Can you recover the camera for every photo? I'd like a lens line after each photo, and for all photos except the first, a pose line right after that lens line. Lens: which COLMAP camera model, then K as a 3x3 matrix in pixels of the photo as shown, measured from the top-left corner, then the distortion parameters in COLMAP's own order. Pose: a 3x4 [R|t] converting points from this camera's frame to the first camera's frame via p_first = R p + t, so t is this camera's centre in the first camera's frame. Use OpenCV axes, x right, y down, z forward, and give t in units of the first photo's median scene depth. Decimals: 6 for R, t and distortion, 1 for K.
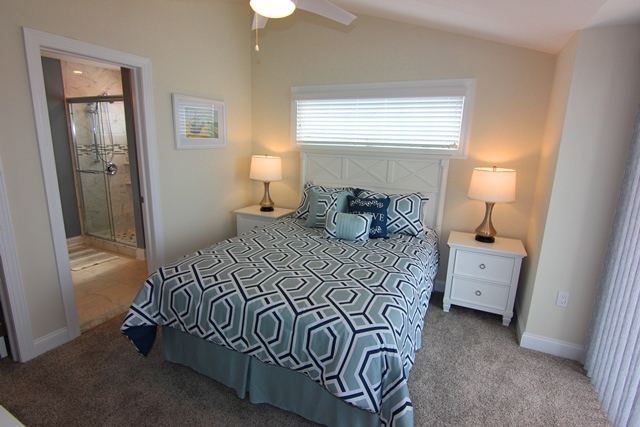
lens RADIAL K [[325.9, 0, 317.2], [0, 325.9, 208.7], [0, 0, 1]] dist [-0.016969, -0.000697]
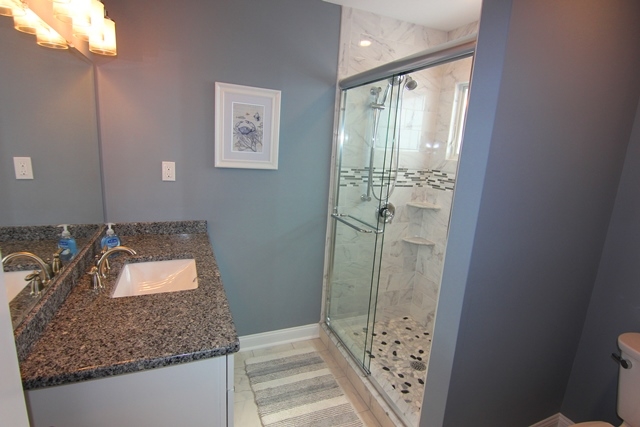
lens RADIAL K [[325.9, 0, 319.8], [0, 325.9, 212.0], [0, 0, 1]] dist [-0.016969, -0.000697]
pose [[0.752884, 0.167653, -0.636442, -0.393937], [-0.178654, 0.982763, 0.047541, -0.137975], [0.633442, 0.077910, 0.769858, 0.538197]]
